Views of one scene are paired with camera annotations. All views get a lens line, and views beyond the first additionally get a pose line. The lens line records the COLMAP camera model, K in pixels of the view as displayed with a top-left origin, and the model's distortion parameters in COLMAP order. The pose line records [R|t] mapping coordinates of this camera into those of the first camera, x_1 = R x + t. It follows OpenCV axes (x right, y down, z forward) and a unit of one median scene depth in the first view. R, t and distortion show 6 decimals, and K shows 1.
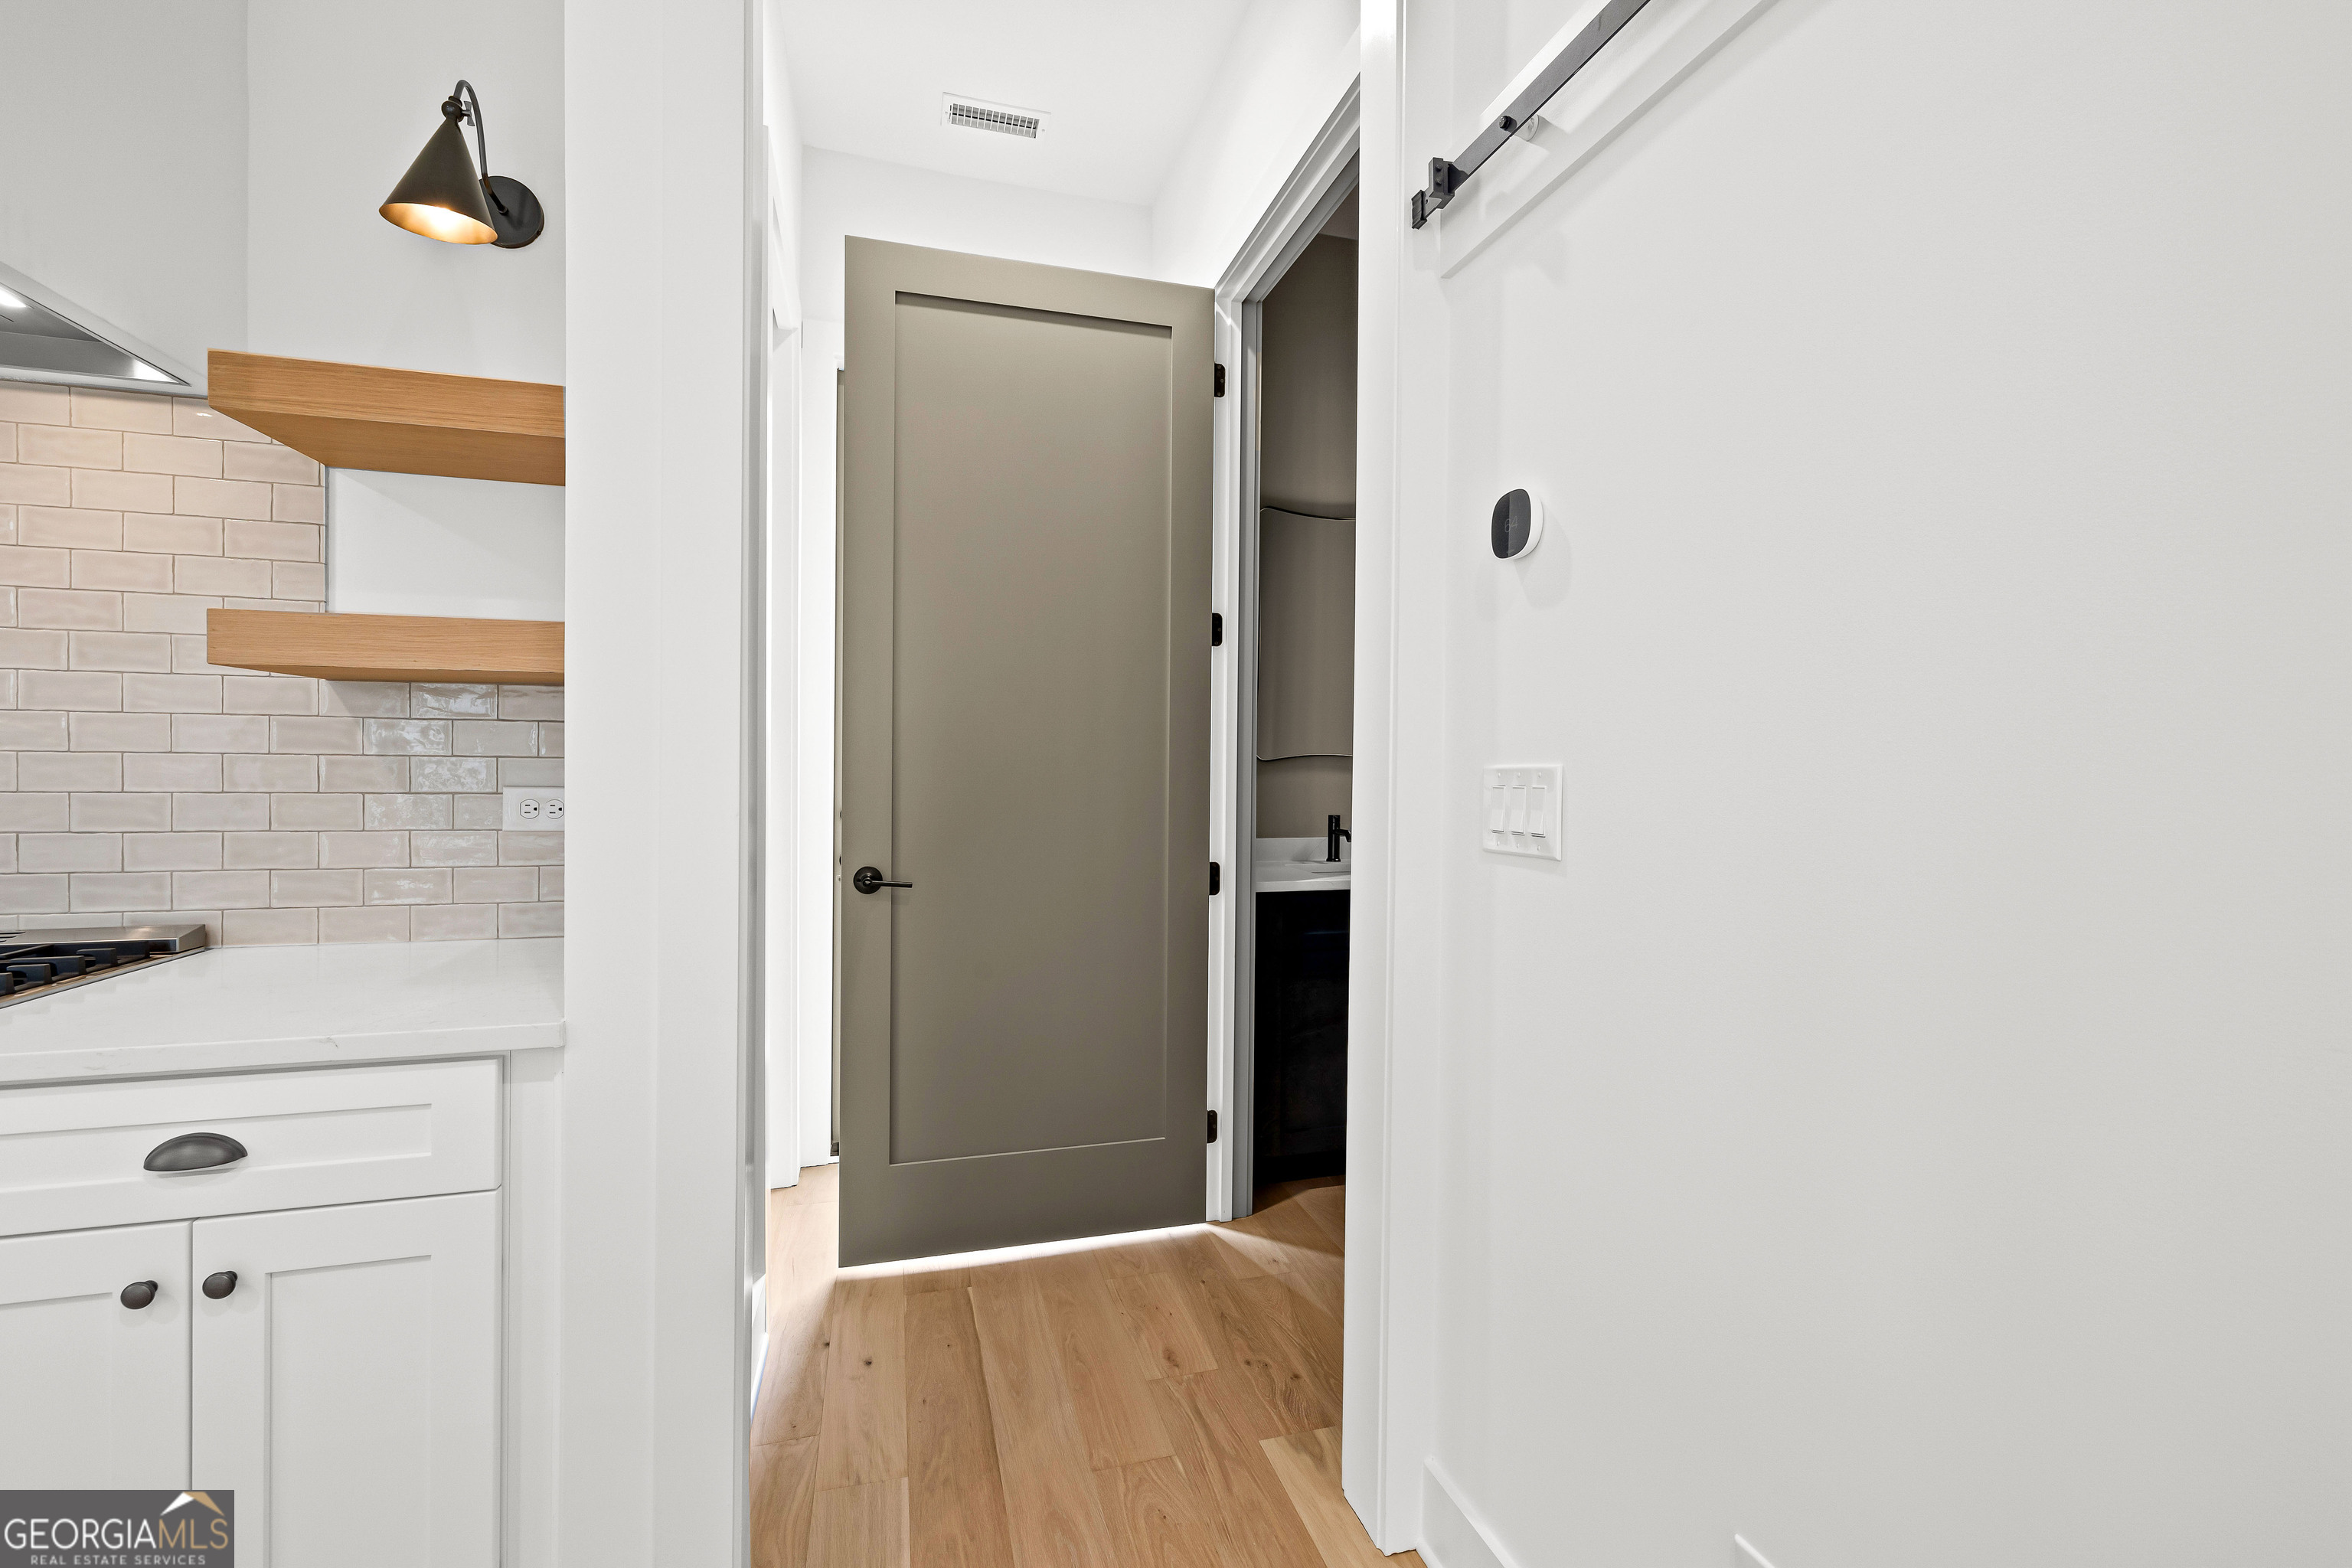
lens RADIAL K [[995.7, 0, 1168.3], [0, 995.7, 769.4], [0, 0, 1]] dist [0.002681, -0.000369]
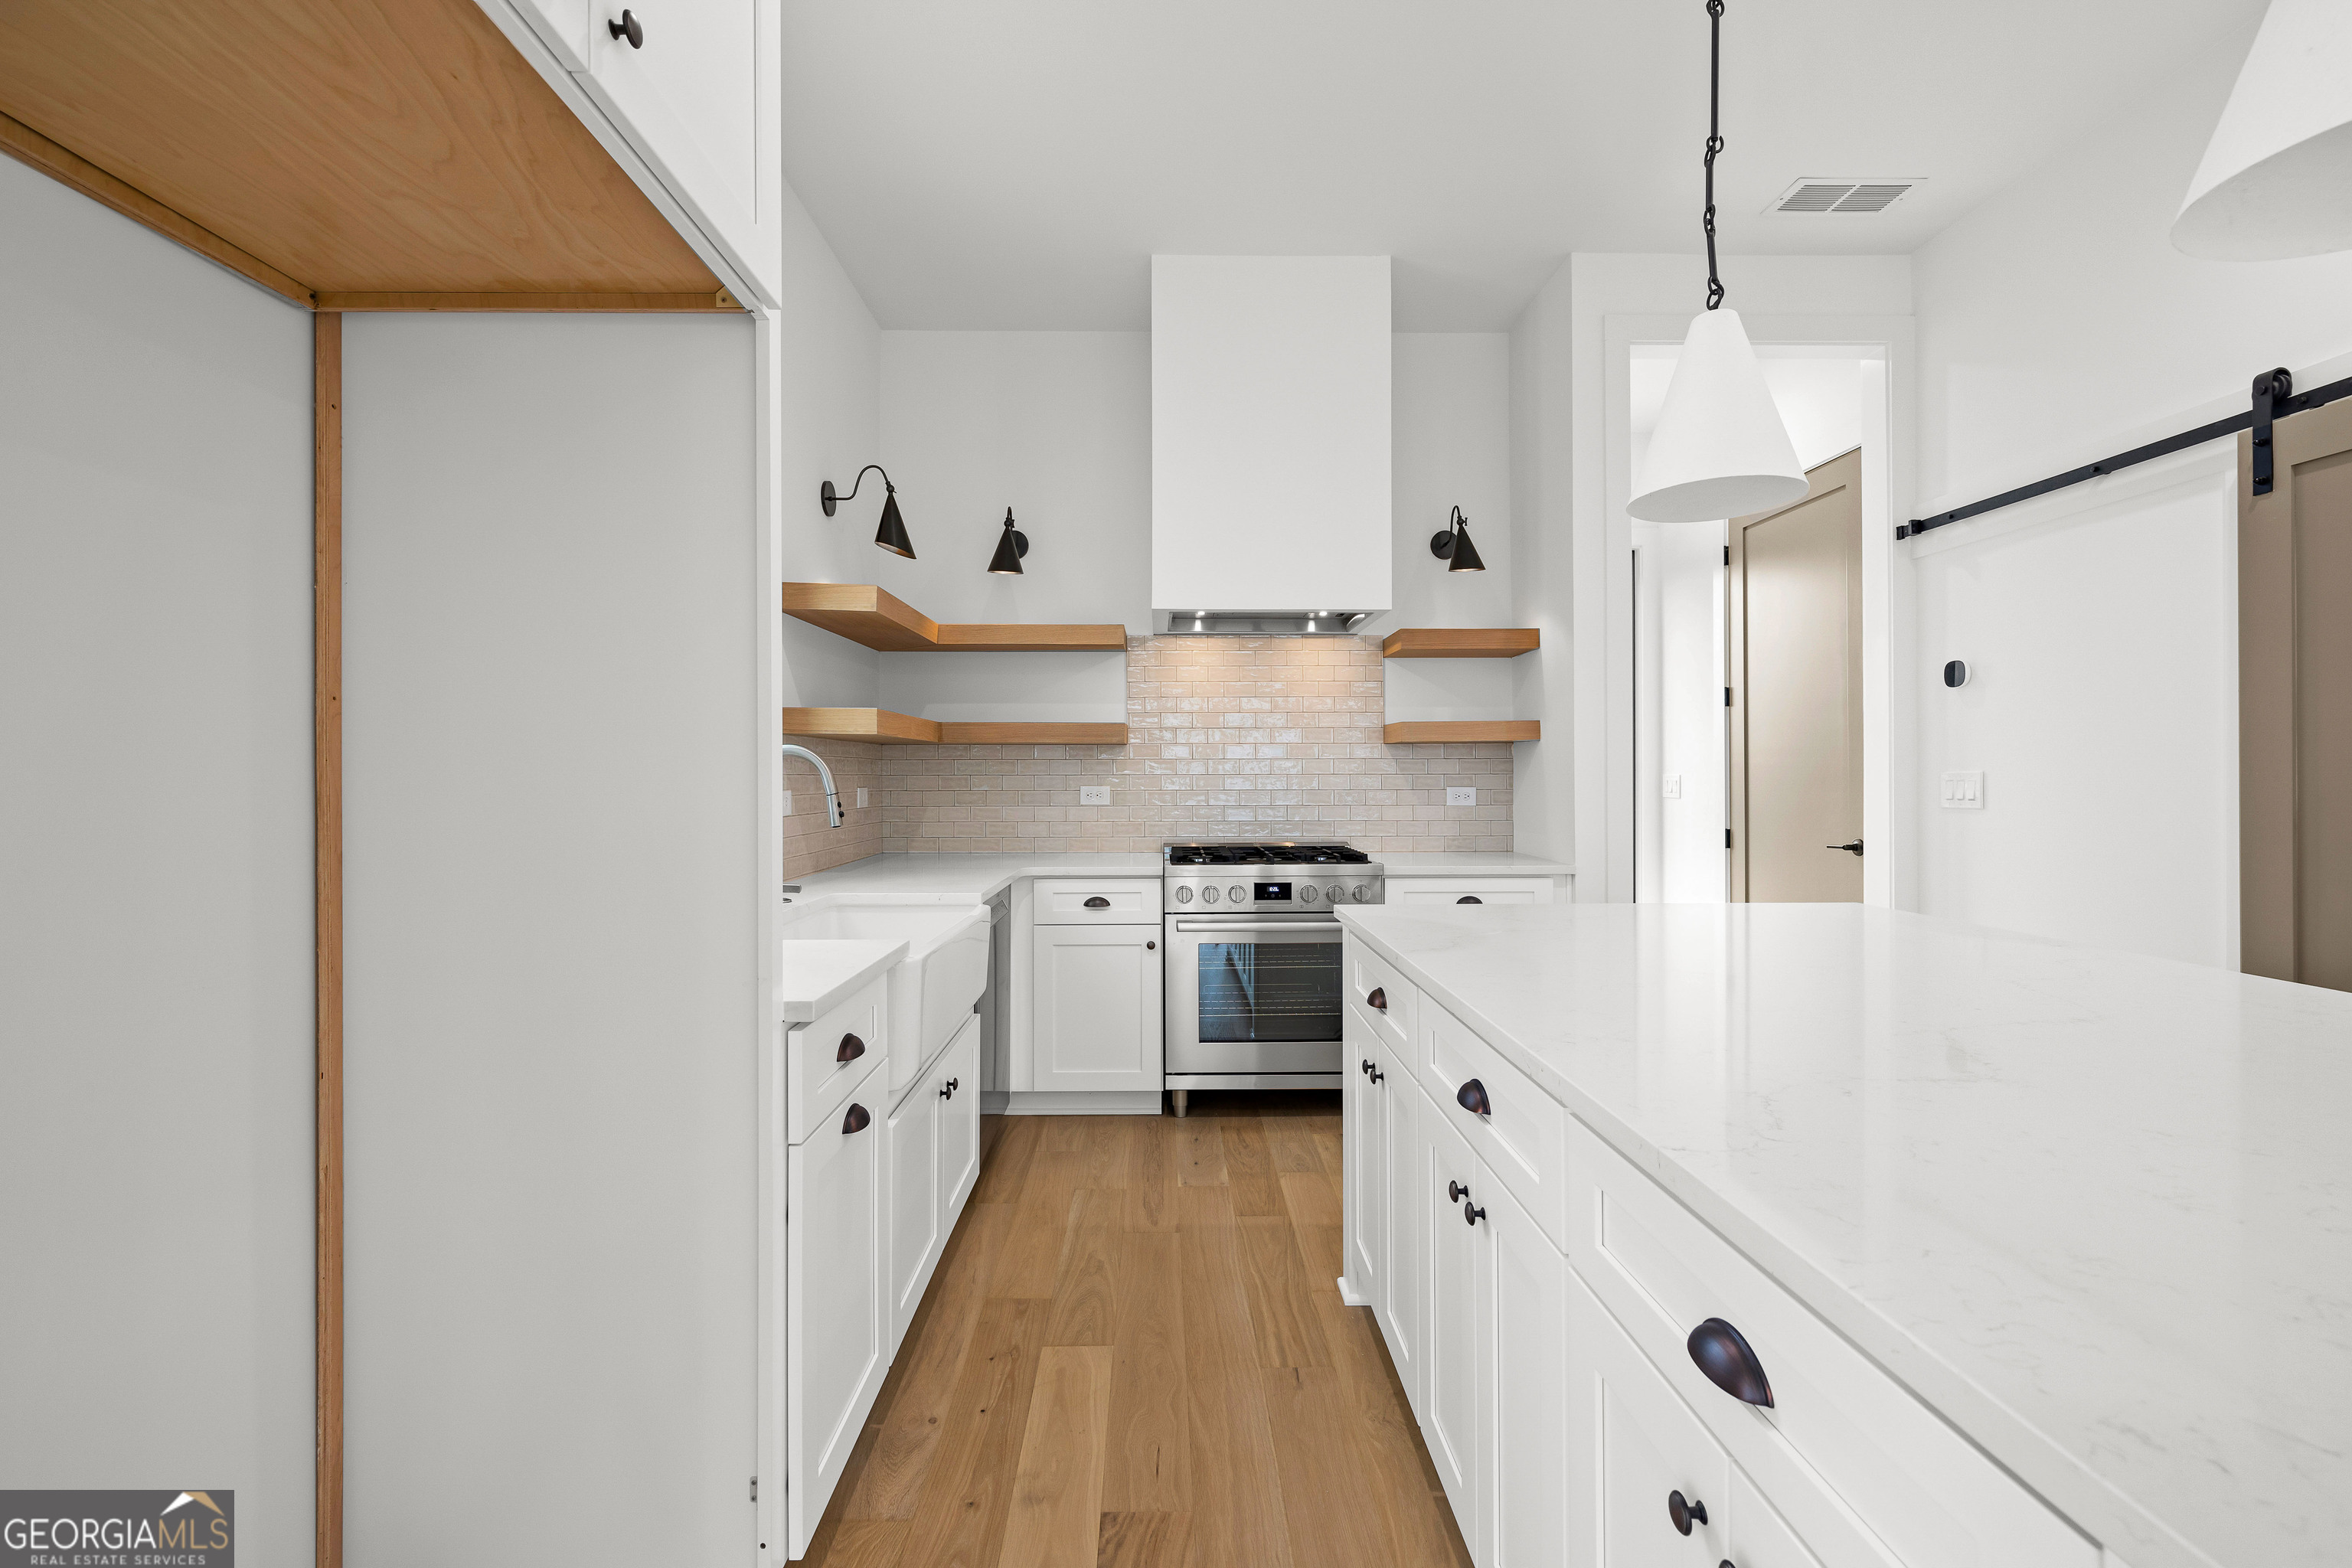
lens RADIAL K [[995.7, 0, 1168.3], [0, 995.7, 769.4], [0, 0, 1]] dist [0.002681, -0.000369]
pose [[0.964189, -0.013477, -0.264874, -0.706511], [0.010558, 0.999867, -0.012443, -0.002403], [0.265007, 0.009201, 0.964203, -1.507881]]
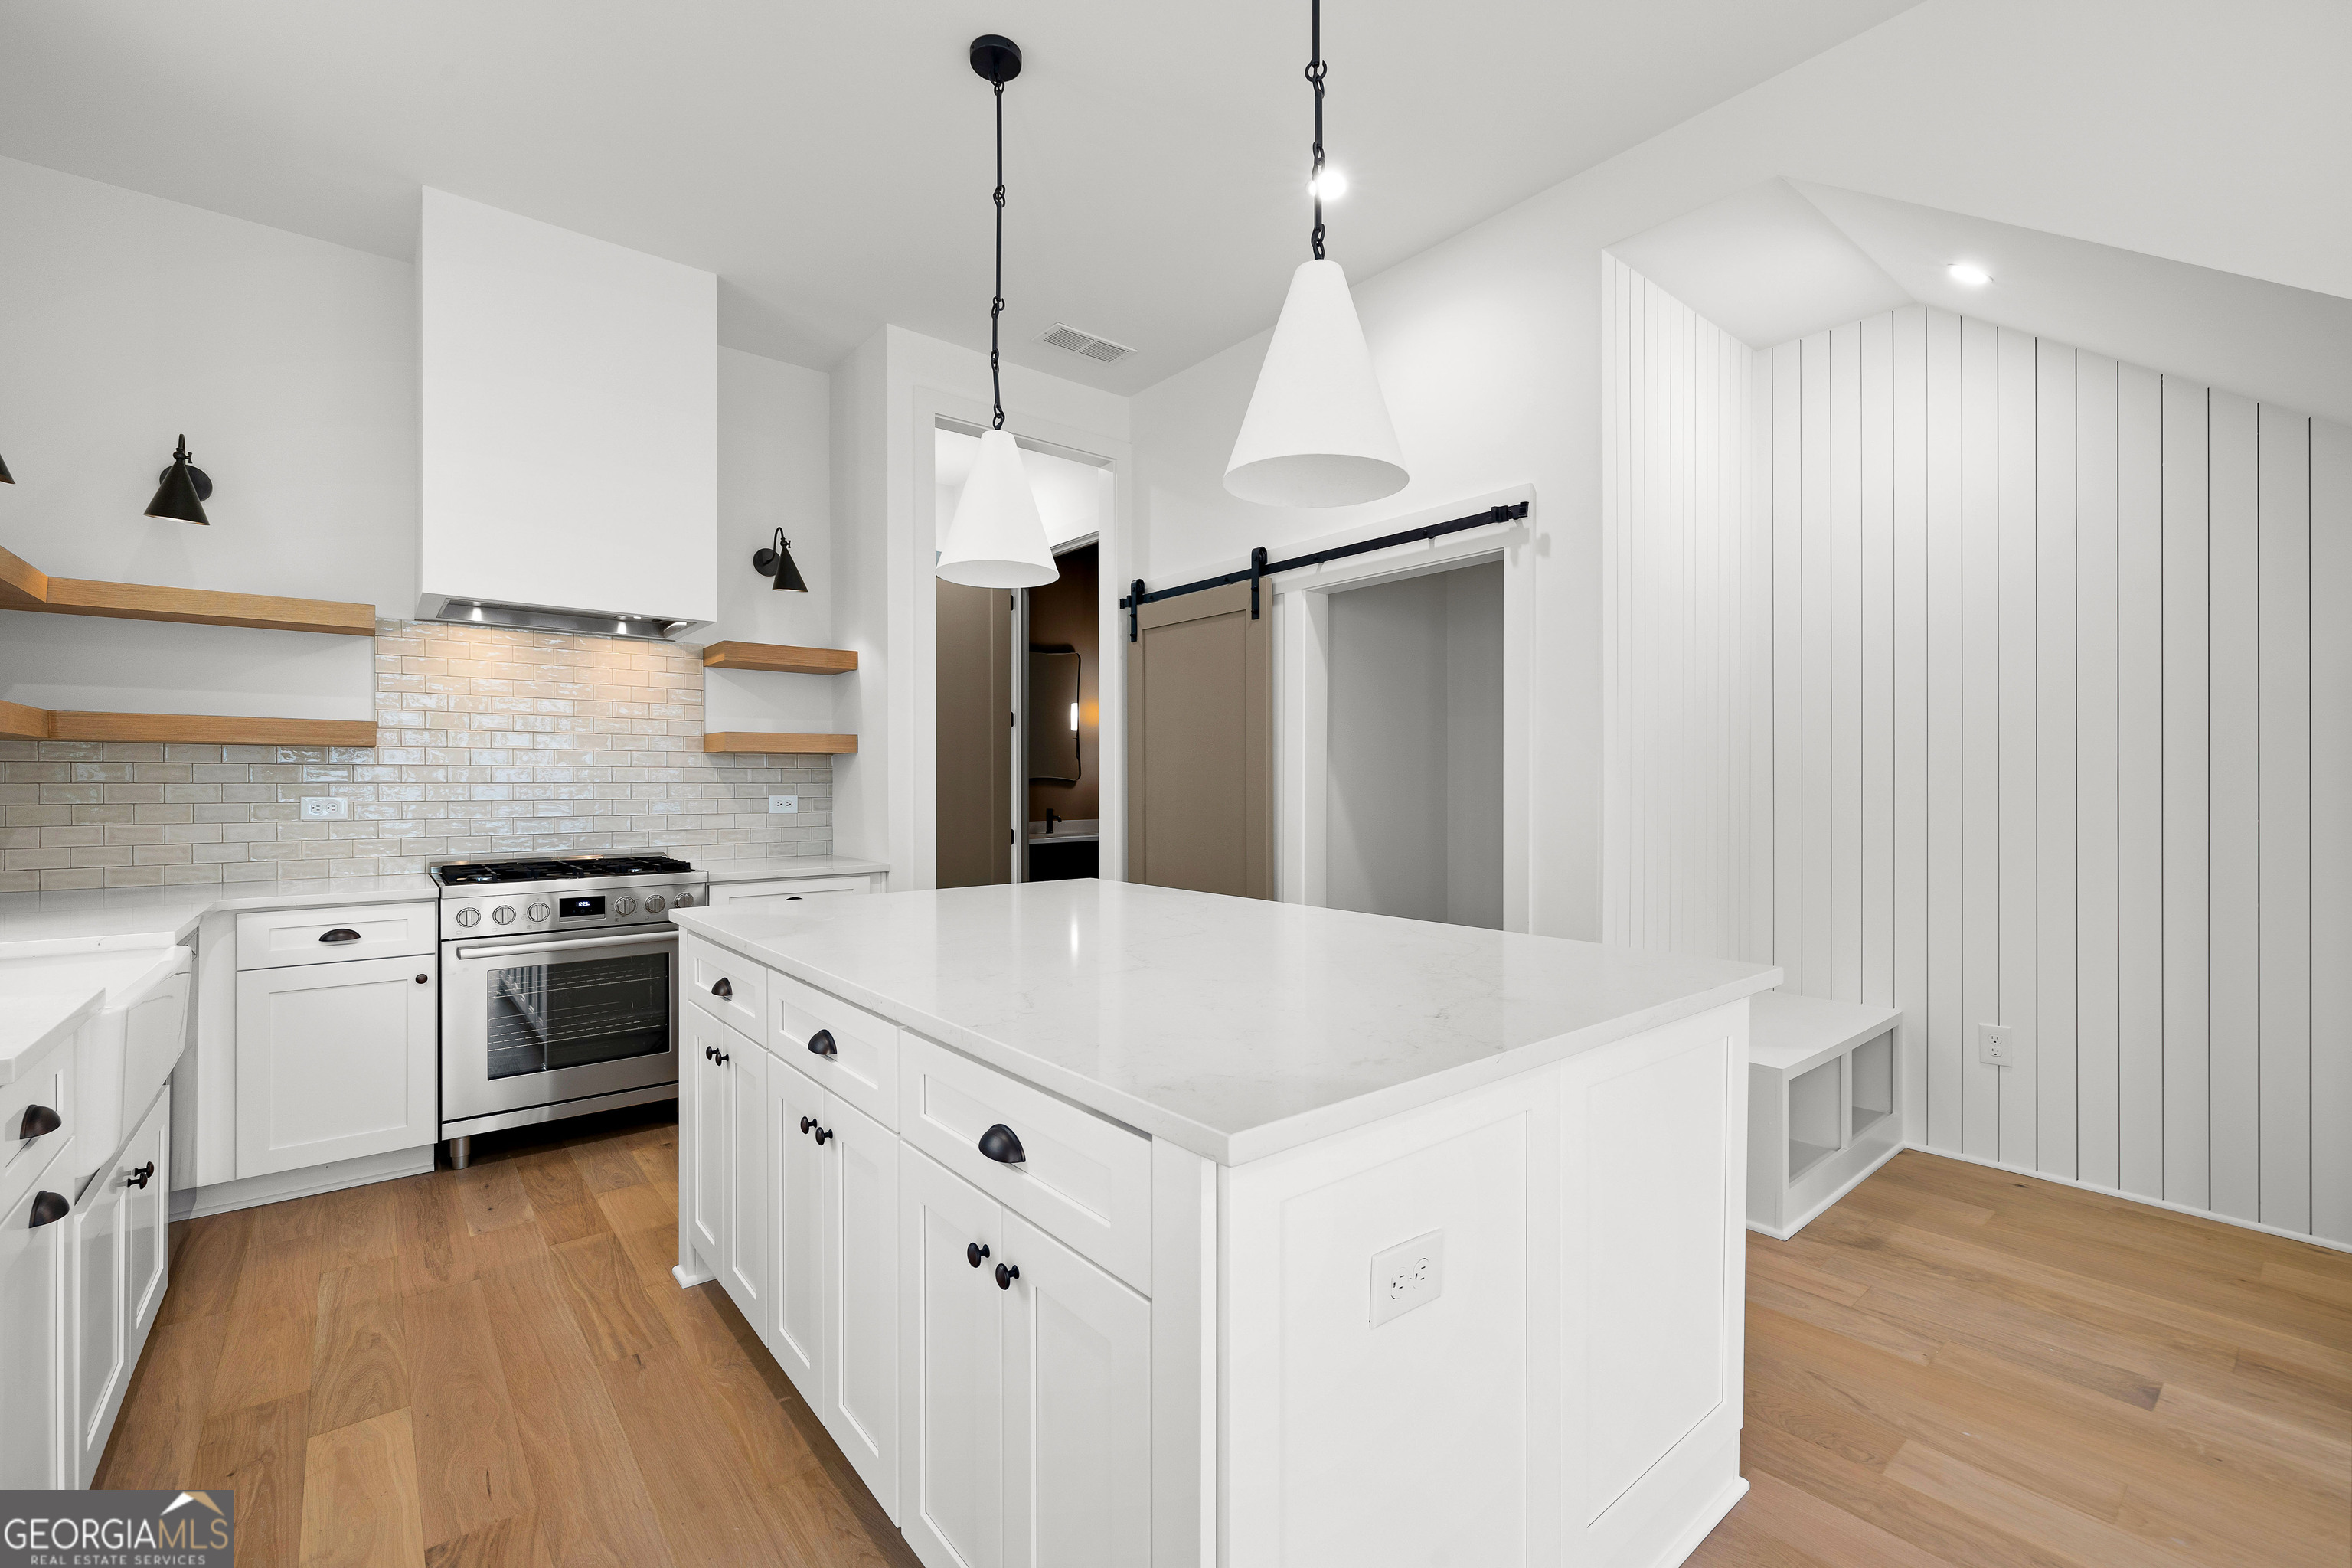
lens RADIAL K [[996.7, 0, 1179.2], [0, 996.7, 787.1], [0, 0, 1]] dist [-0.000093, 0.000487]
pose [[0.916305, -0.012193, 0.400296, -0.754297], [0.011714, 0.999925, 0.003643, -0.000954], [-0.400310, 0.001351, 0.916379, -1.720559]]
